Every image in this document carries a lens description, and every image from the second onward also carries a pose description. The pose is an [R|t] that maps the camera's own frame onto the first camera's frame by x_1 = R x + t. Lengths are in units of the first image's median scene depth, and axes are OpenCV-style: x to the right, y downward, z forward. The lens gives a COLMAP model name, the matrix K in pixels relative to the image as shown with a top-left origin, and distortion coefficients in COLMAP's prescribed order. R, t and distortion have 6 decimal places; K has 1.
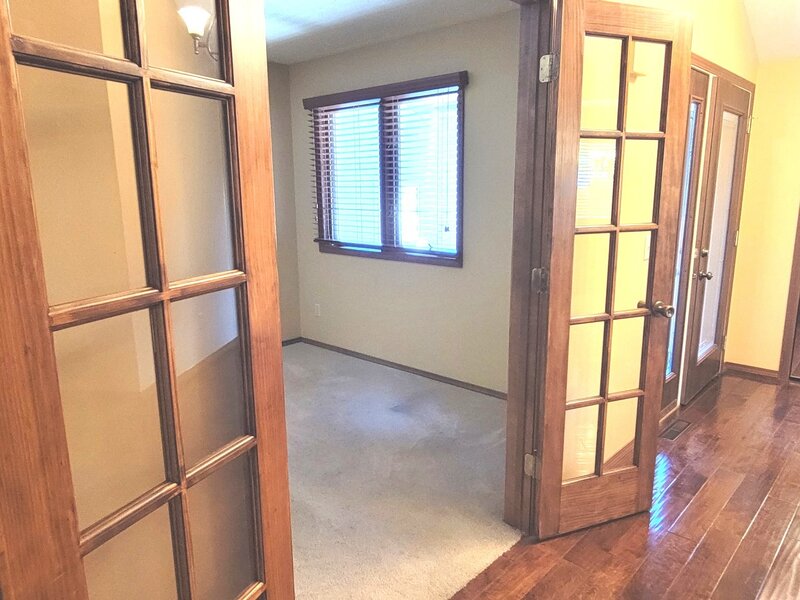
lens RADIAL K [[562.3, 0, 401.4], [0, 562.3, 293.8], [0, 0, 1]] dist [0.004123, -0.003299]
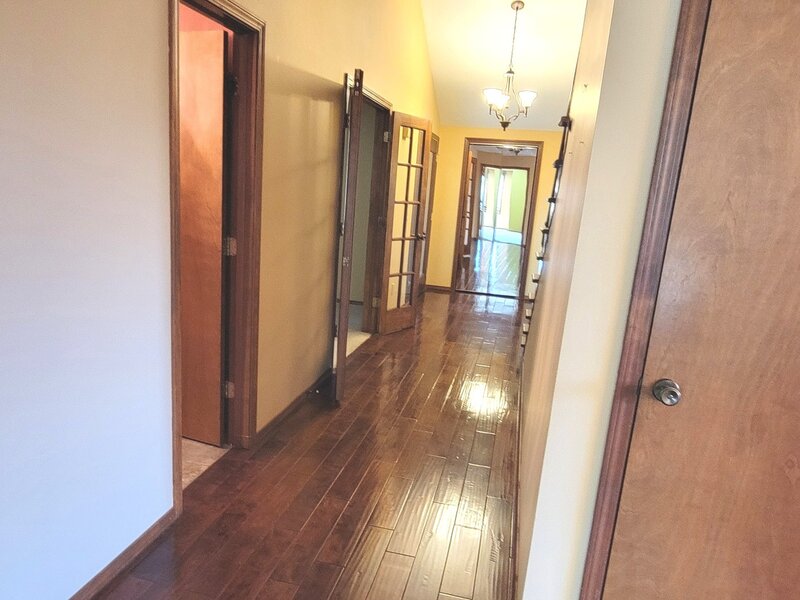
lens RADIAL K [[562.3, 0, 397.1], [0, 562.3, 302.7], [0, 0, 1]] dist [0.004123, -0.003299]
pose [[0.859186, -0.033192, 0.510586, -0.897556], [0.018373, 0.999251, 0.034043, 0.230959], [-0.511334, -0.019868, 0.859153, -1.071723]]
